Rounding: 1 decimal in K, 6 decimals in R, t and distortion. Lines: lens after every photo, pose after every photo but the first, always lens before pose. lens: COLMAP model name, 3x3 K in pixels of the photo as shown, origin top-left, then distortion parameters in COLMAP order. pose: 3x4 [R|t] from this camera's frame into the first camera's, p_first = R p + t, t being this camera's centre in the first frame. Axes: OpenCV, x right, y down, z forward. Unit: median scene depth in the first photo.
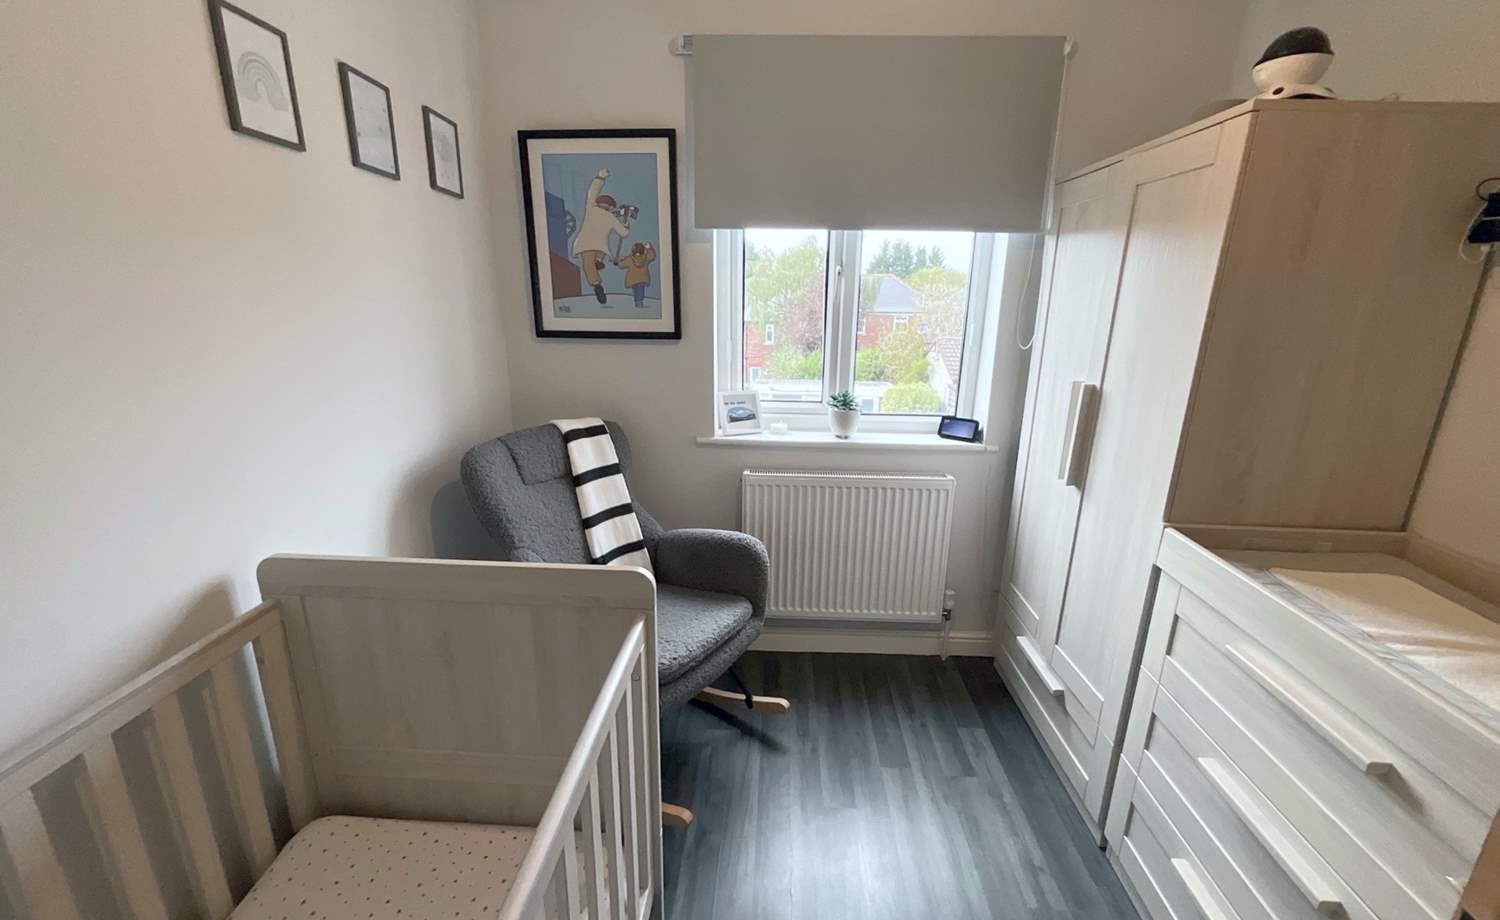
lens RADIAL K [[609.5, 0, 750.0], [0, 609.5, 460.0], [0, 0, 1]] dist [-0.005030, -0.000068]
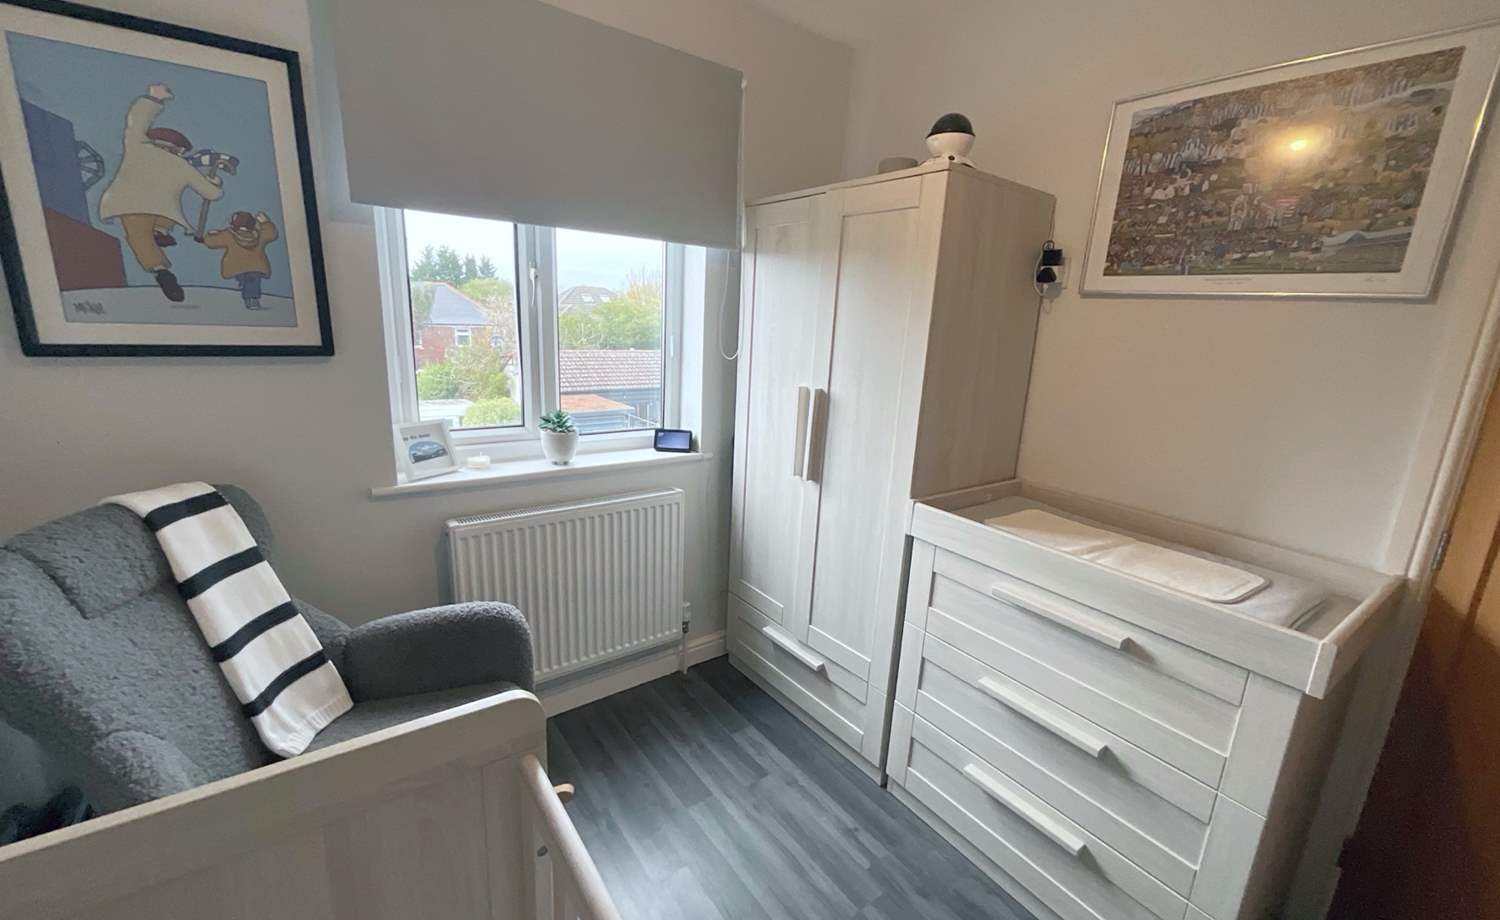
lens RADIAL K [[609.5, 0, 750.0], [0, 609.5, 460.0], [0, 0, 1]] dist [-0.005030, -0.000068]
pose [[0.773556, -0.122875, 0.621702, -0.200163], [0.135358, 0.990420, 0.027329, -0.032496], [-0.619104, 0.063012, 0.782777, 0.160093]]
